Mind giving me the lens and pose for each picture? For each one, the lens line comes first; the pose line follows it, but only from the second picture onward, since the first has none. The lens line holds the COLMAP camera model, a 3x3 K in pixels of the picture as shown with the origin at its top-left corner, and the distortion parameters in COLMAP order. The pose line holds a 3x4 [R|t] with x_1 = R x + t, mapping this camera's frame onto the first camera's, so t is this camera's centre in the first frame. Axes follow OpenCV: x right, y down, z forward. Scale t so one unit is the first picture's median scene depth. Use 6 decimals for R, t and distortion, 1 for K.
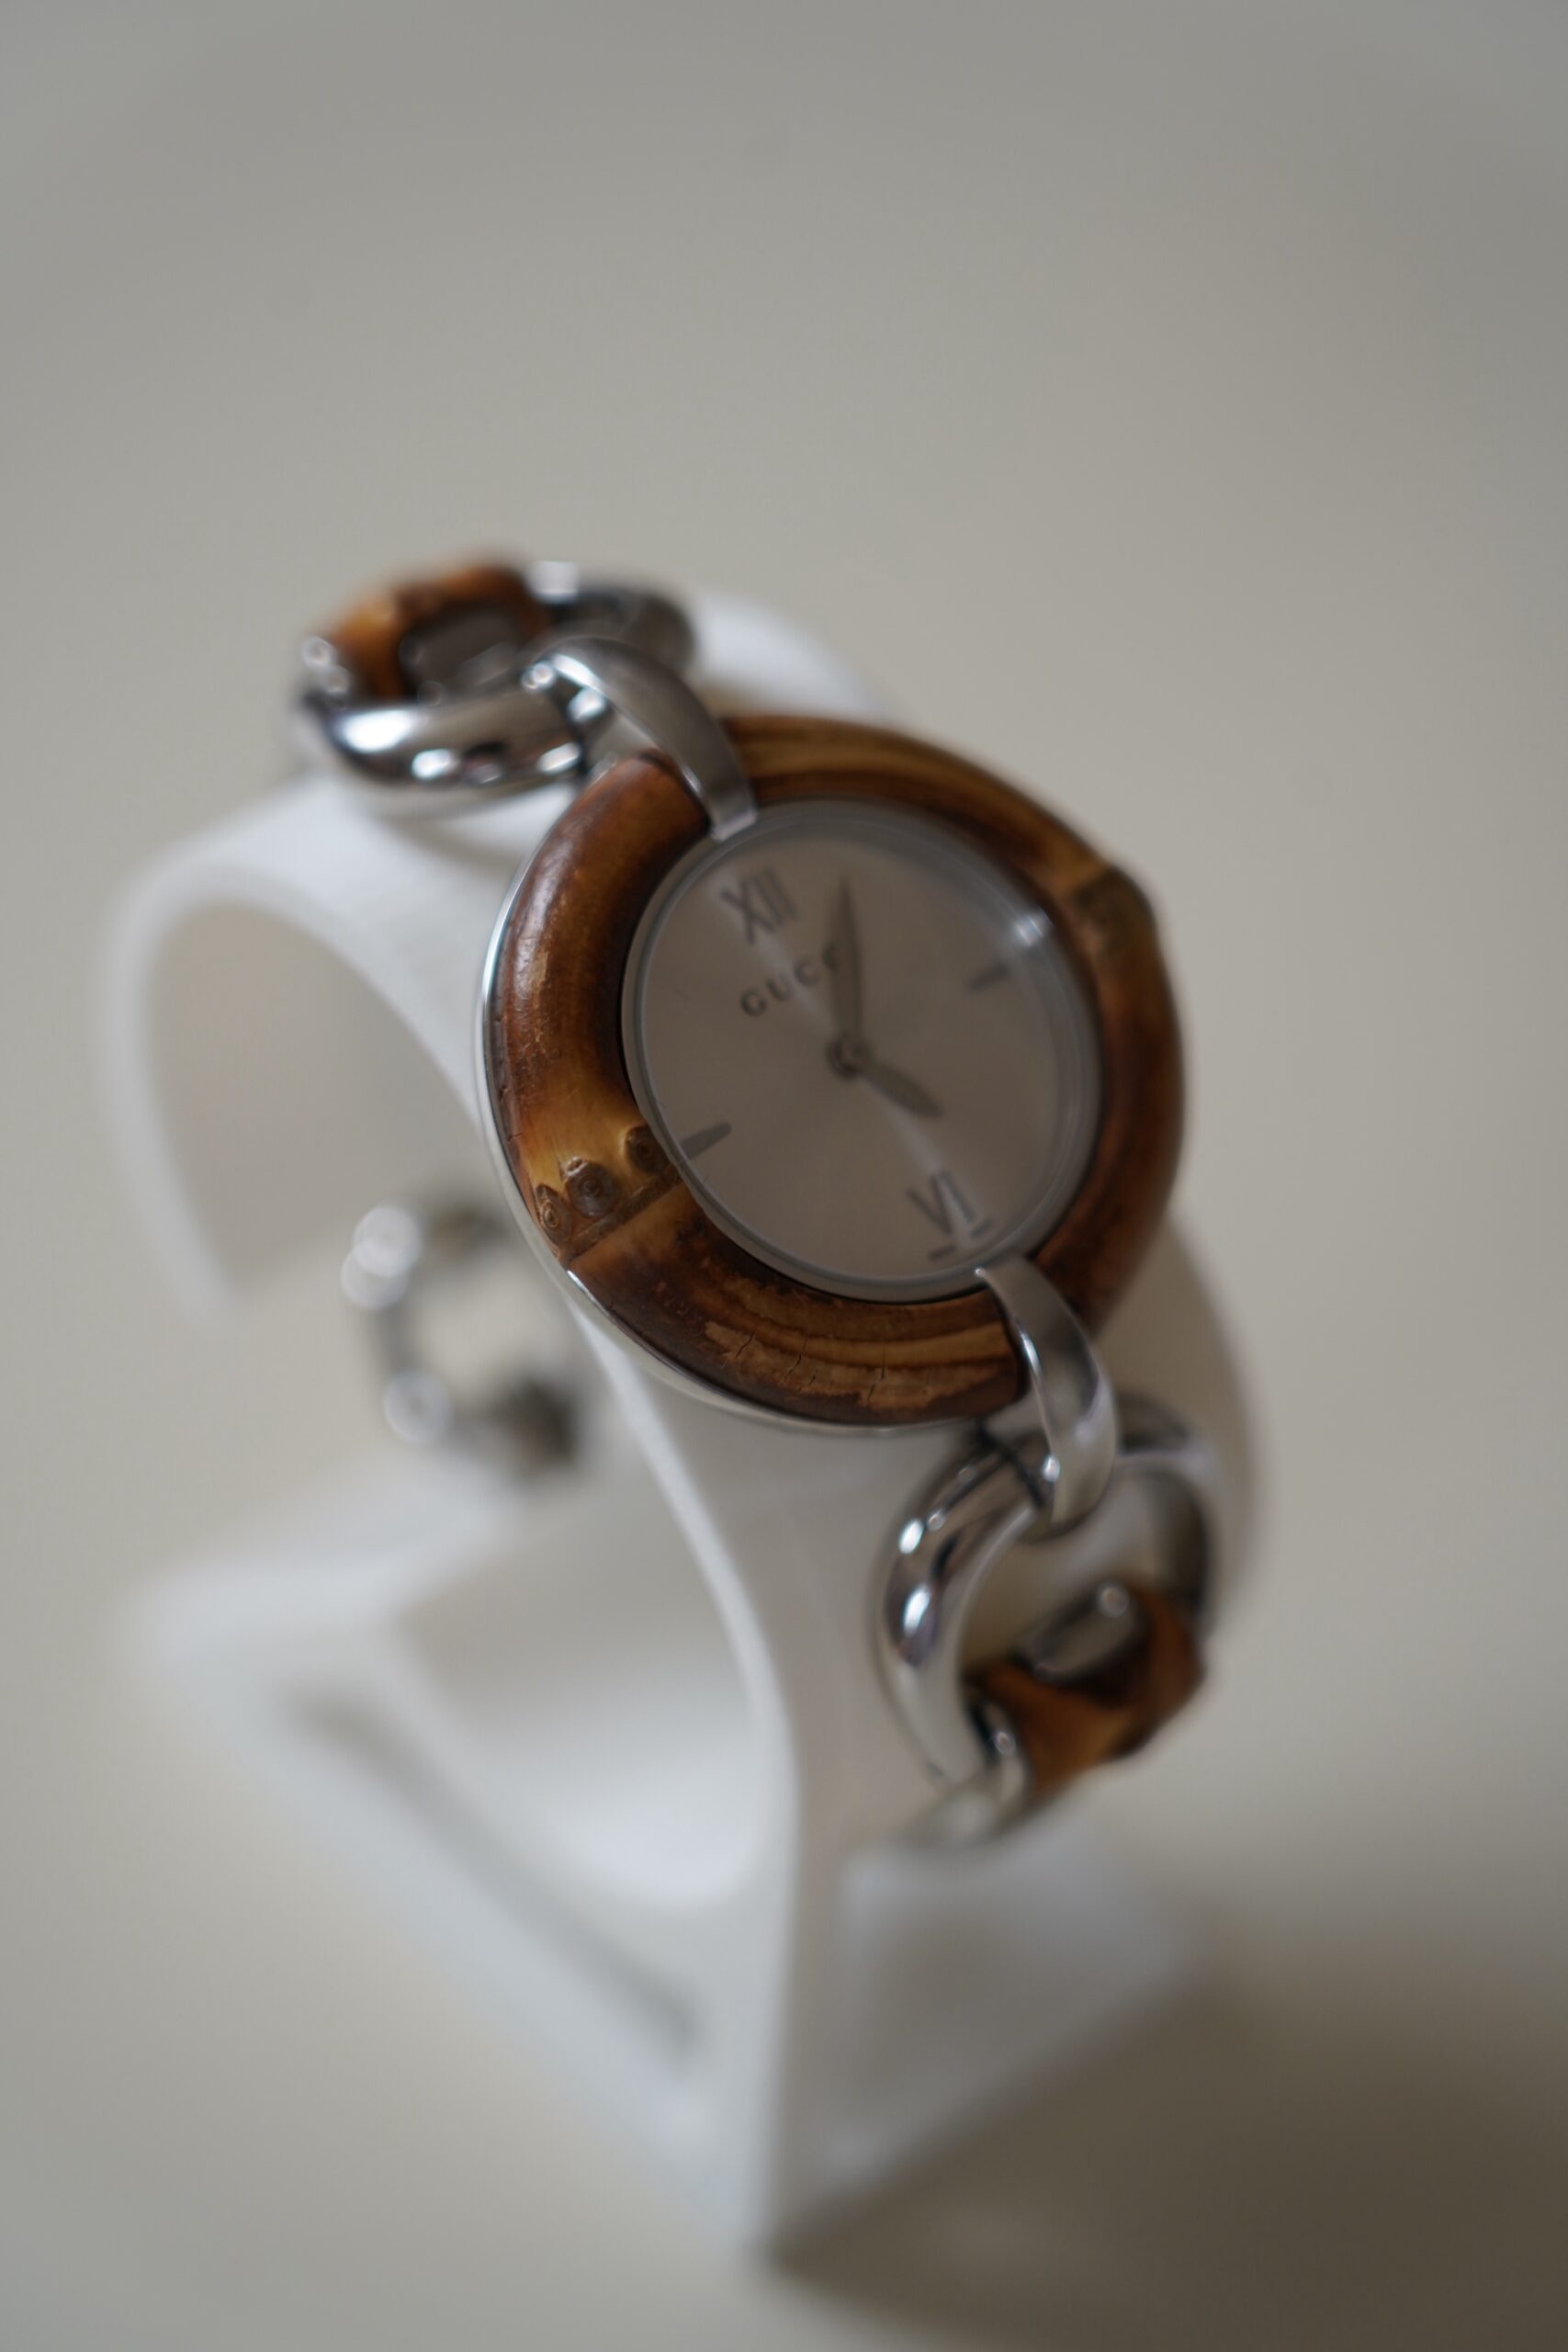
lens RADIAL K [[7195.5, 0, 784.0], [0, 7195.5, 1176.0], [0, 0, 1]] dist [0.045516, -0.064004]
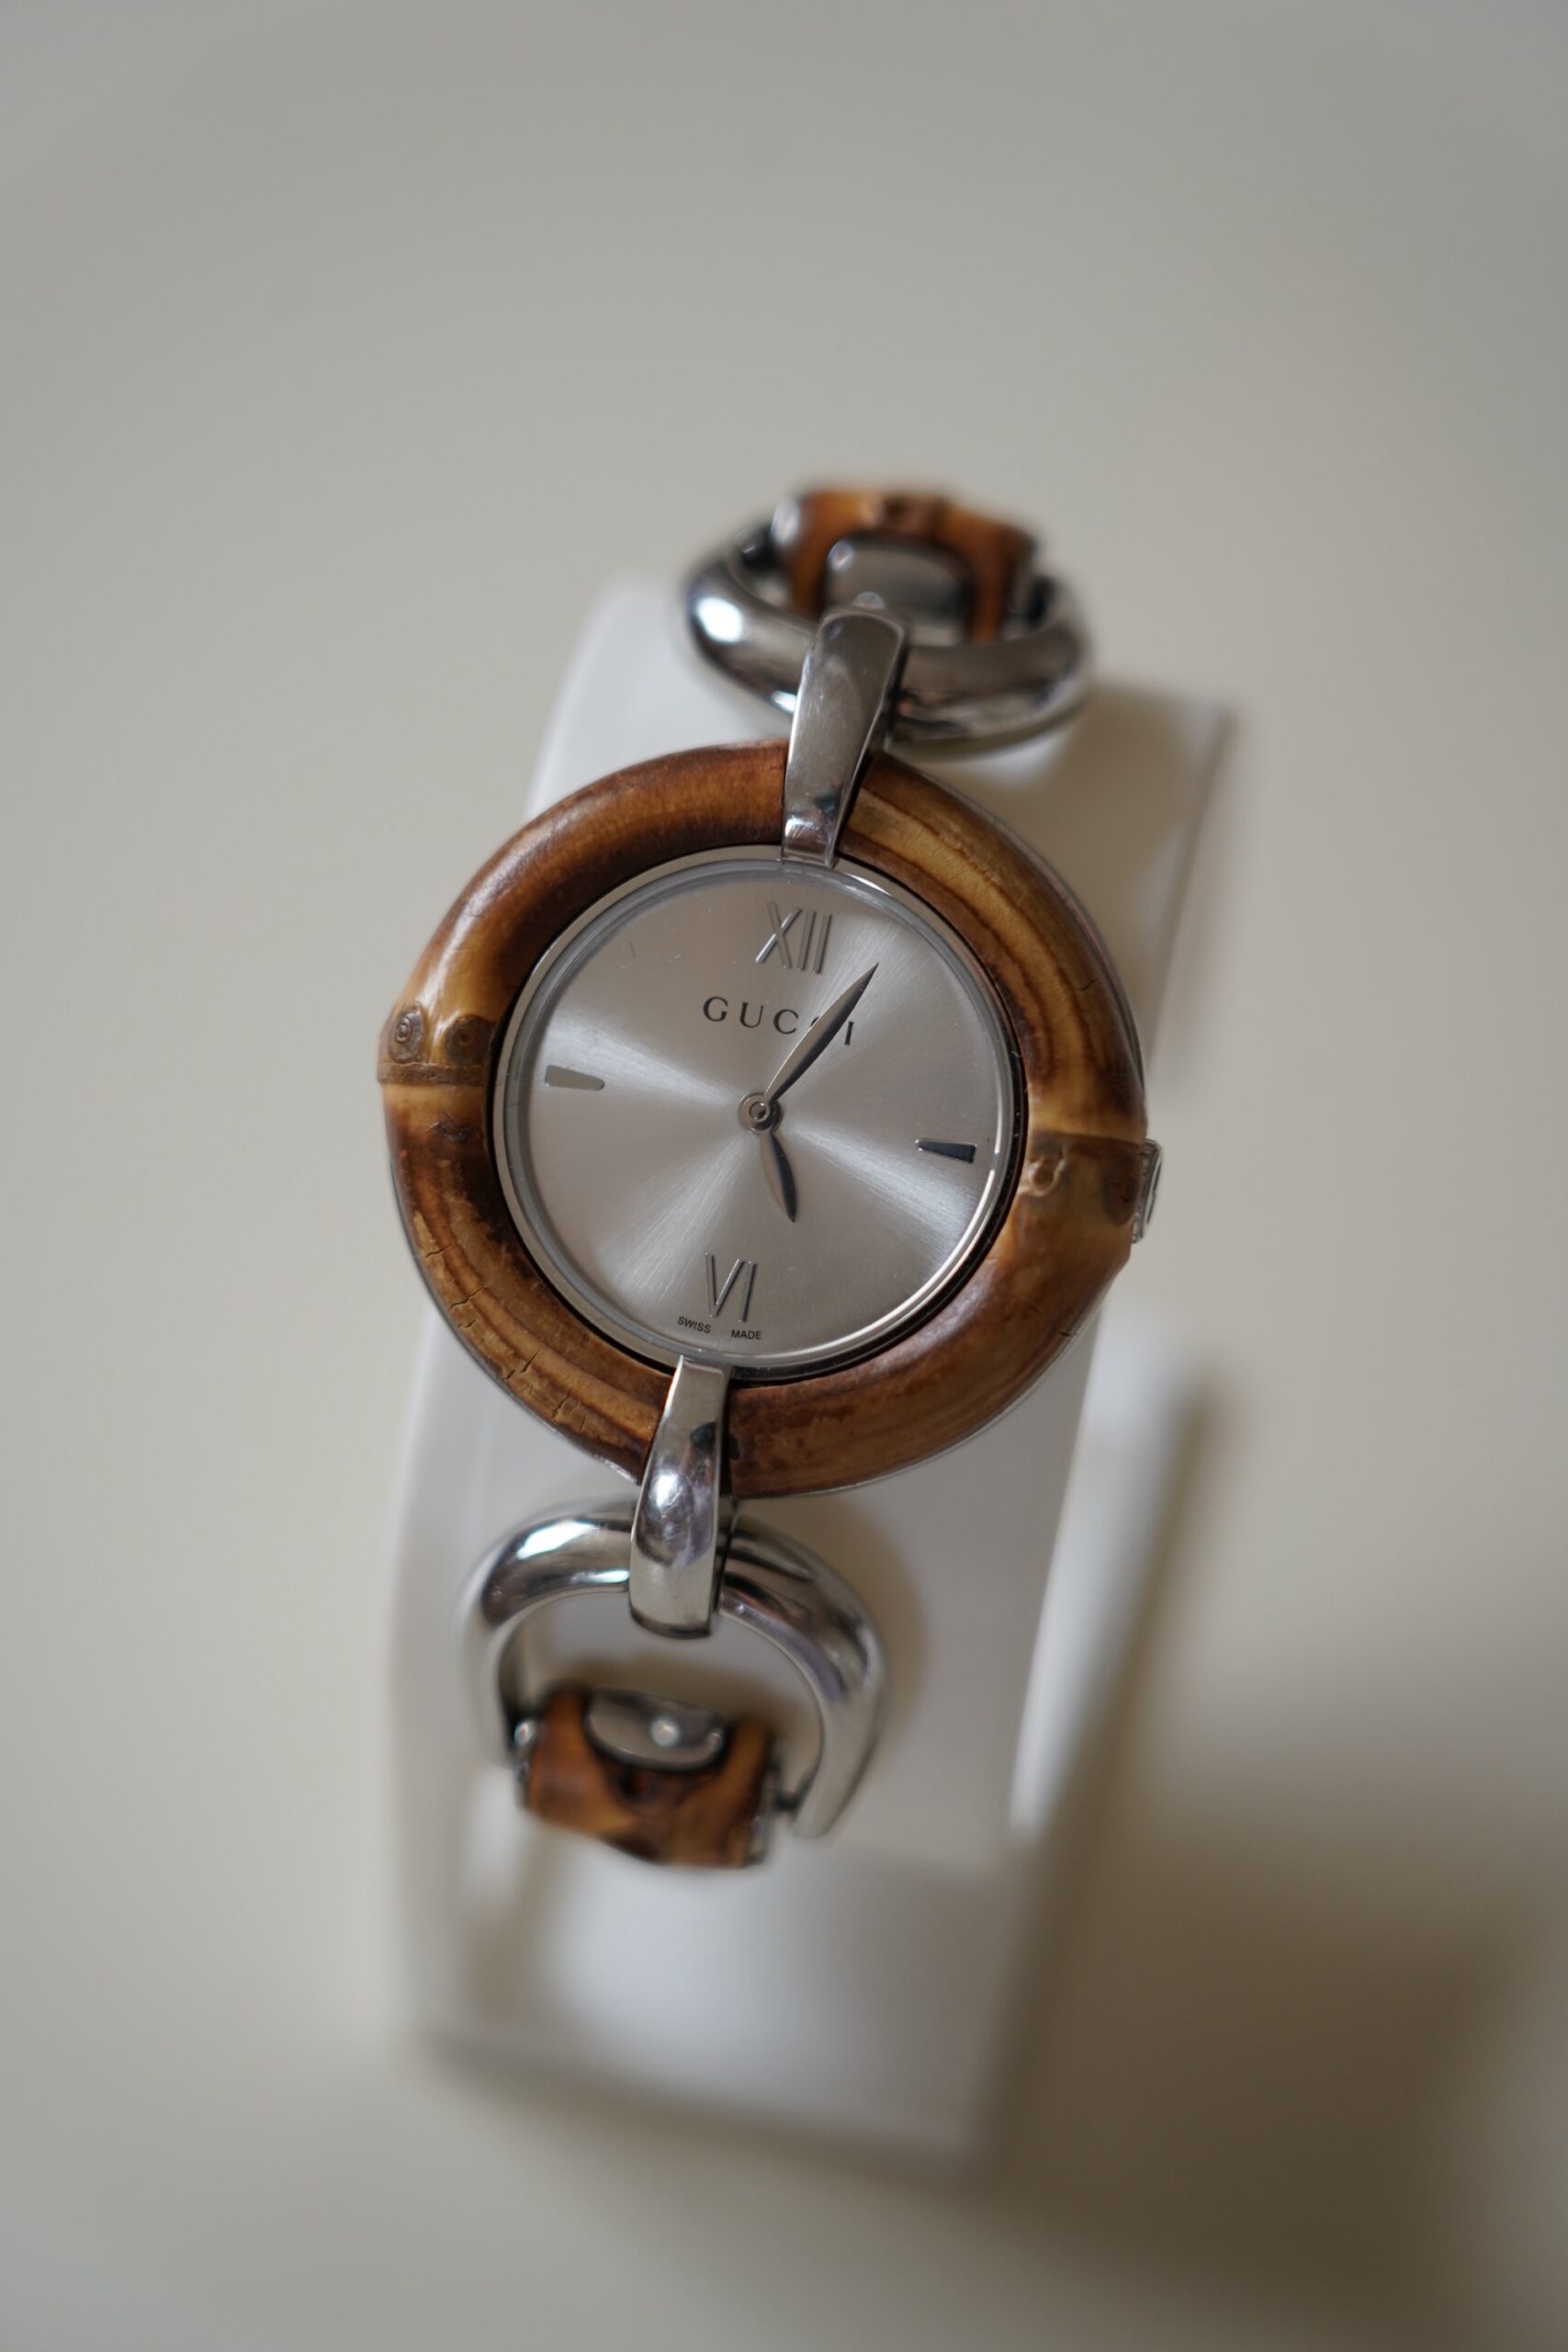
lens RADIAL K [[7195.5, 0, 784.0], [0, 7195.5, 1176.0], [0, 0, 1]] dist [0.045516, -0.064004]
pose [[0.599733, 0.621549, -0.503982, 0.522519], [-0.560608, 0.775779, 0.289631, -0.302803], [0.570998, 0.108835, 0.813705, 0.205658]]
